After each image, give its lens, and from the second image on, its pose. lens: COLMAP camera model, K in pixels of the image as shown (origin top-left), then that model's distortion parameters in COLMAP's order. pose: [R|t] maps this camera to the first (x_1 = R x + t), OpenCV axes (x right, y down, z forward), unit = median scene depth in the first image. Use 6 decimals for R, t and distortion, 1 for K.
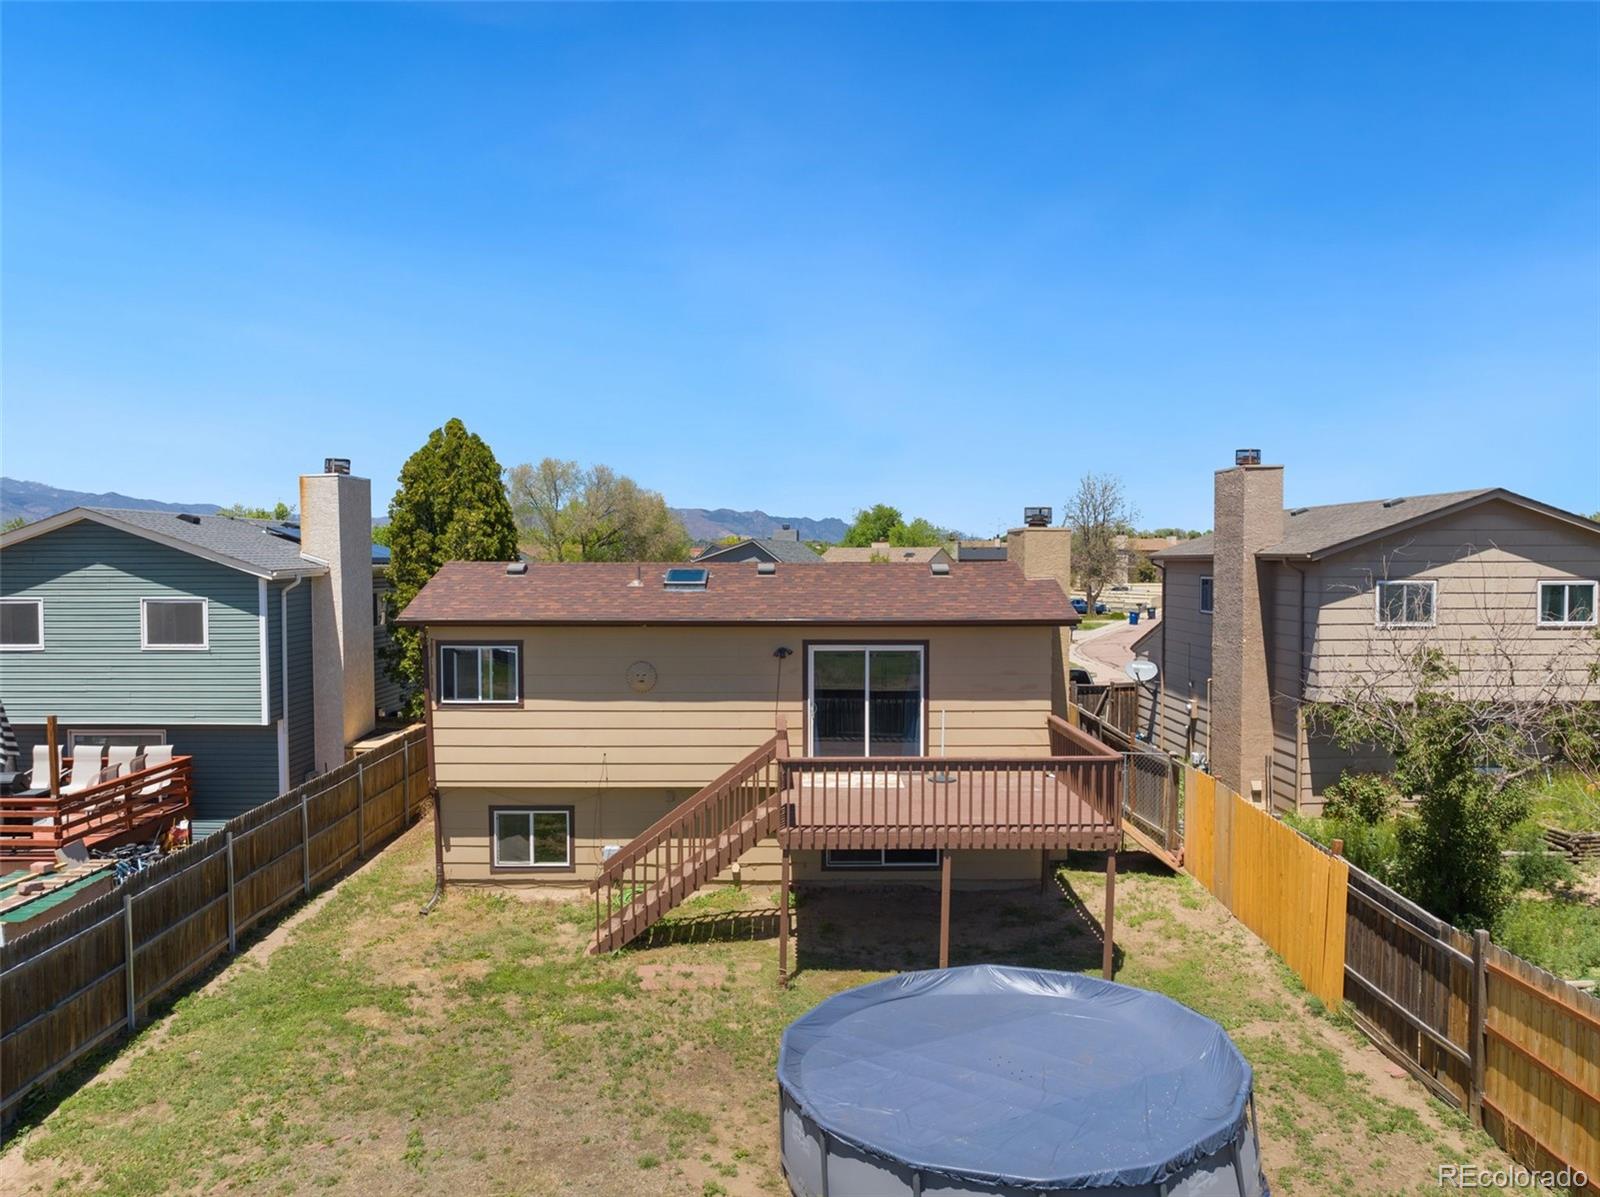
lens RADIAL K [[1127.0, 0, 800.0], [0, 1127.0, 598.5], [0, 0, 1]] dist [-0.044950, 0.002989]
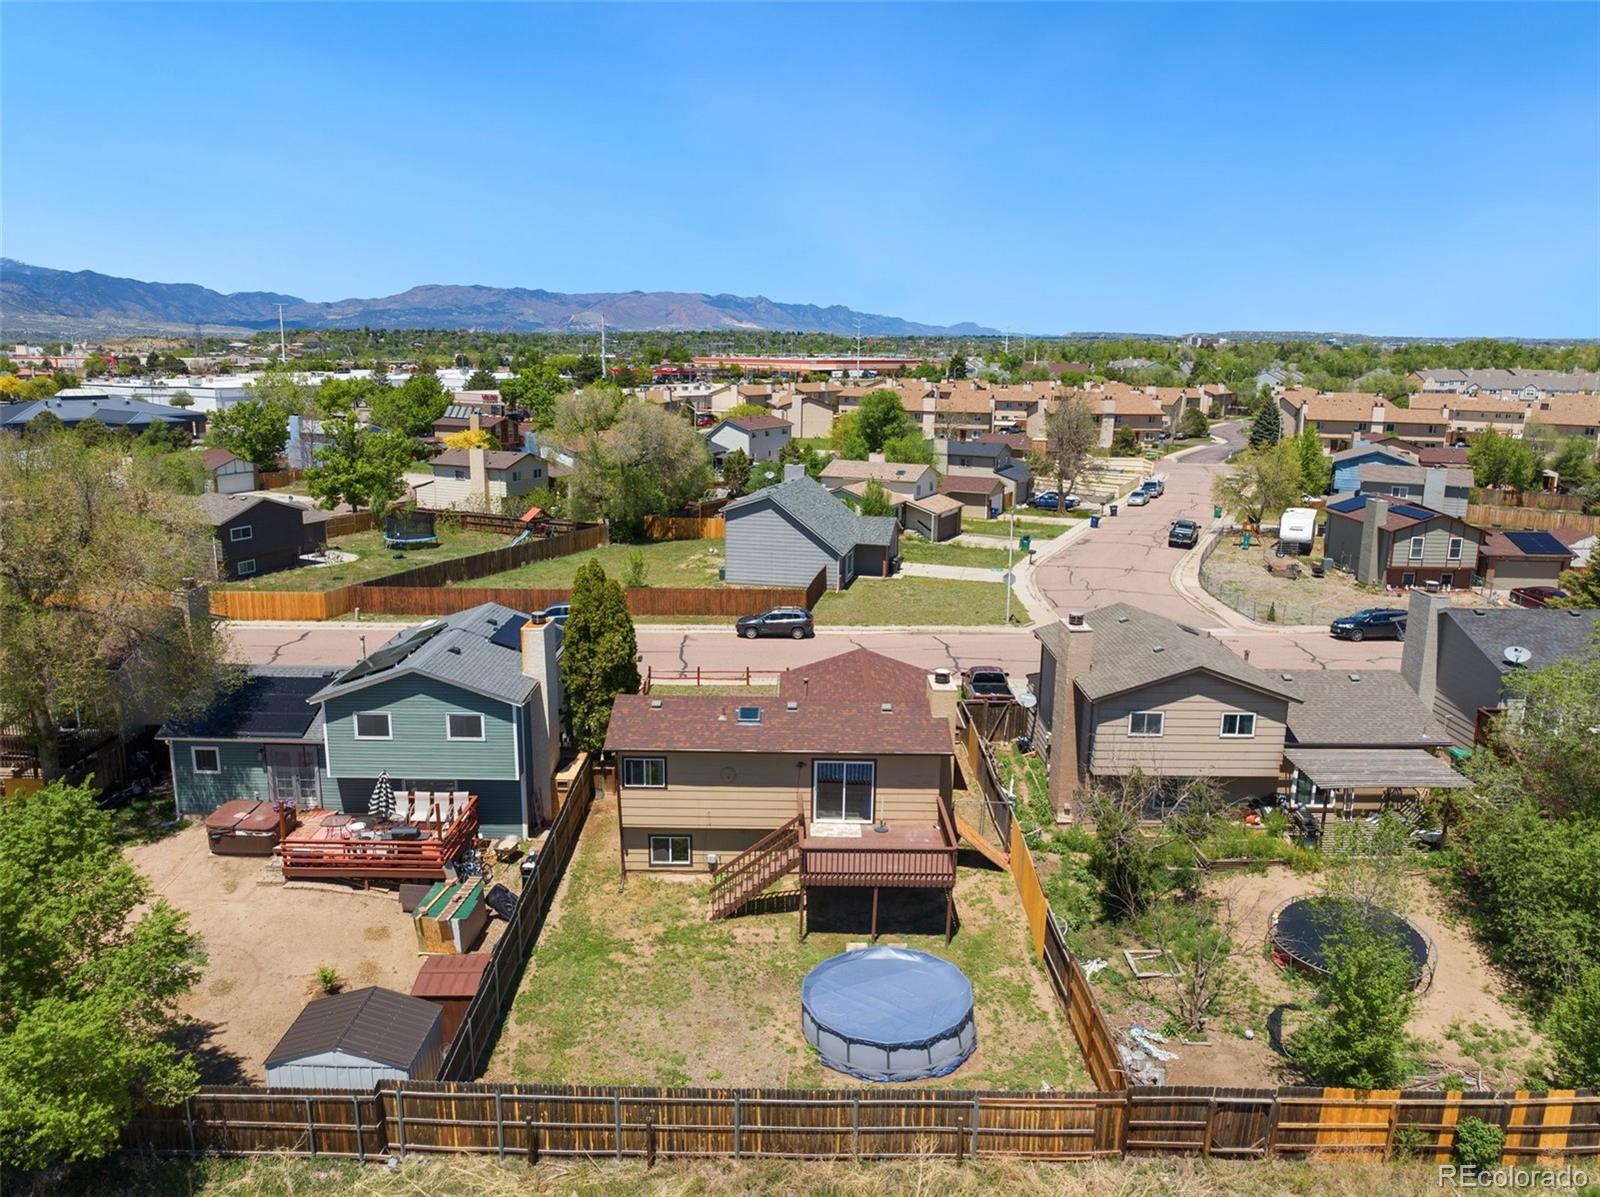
lens RADIAL K [[1133.3, 0, 800.0], [0, 1133.3, 598.5], [0, 0, 1]] dist [-0.038869, -0.003049]
pose [[0.999907, 0.013496, -0.001776, -0.018724], [-0.012961, 0.983798, 0.178813, -0.609750], [0.004160, -0.178773, 0.983881, -0.908649]]
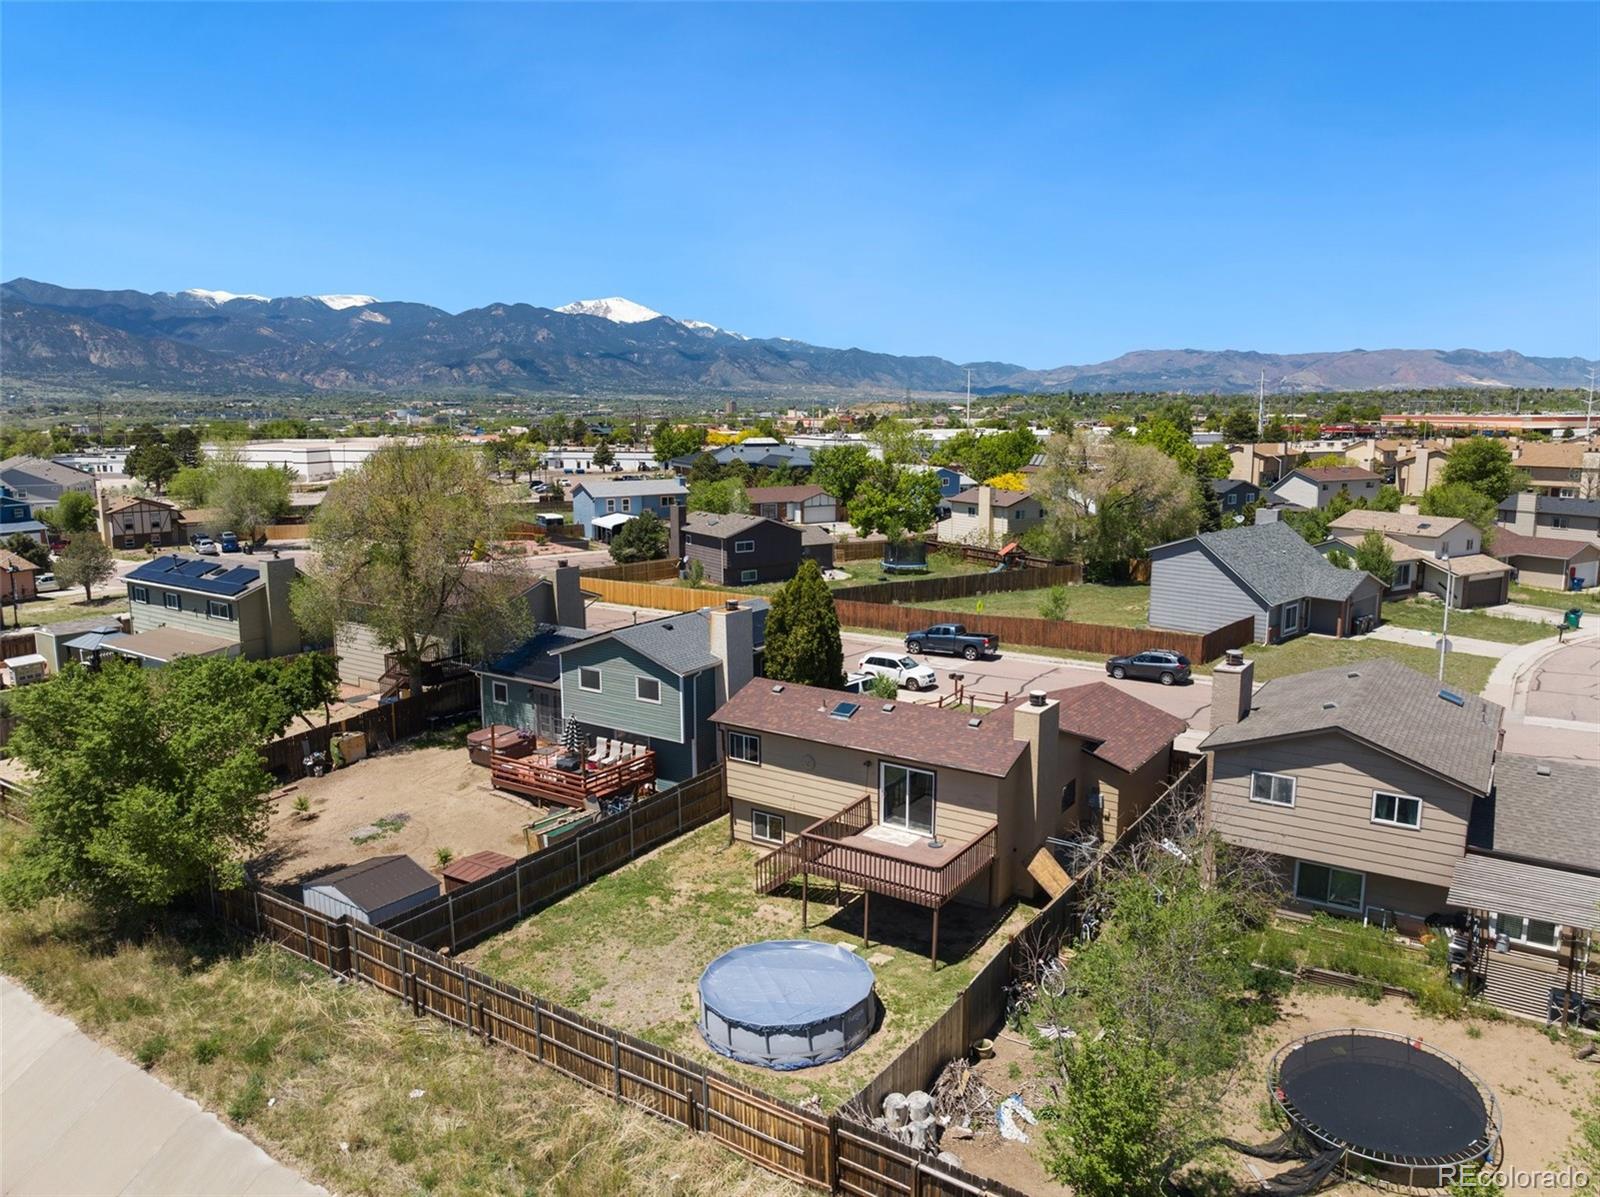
lens RADIAL K [[1108.7, 0, 800.0], [0, 1108.7, 598.5], [0, 0, 1]] dist [-0.033939, -0.002924]
pose [[0.825161, 0.091337, -0.557464, 0.969302], [-0.016047, 0.990234, 0.138491, -0.519610], [0.564669, -0.105332, 0.818568, -0.627471]]
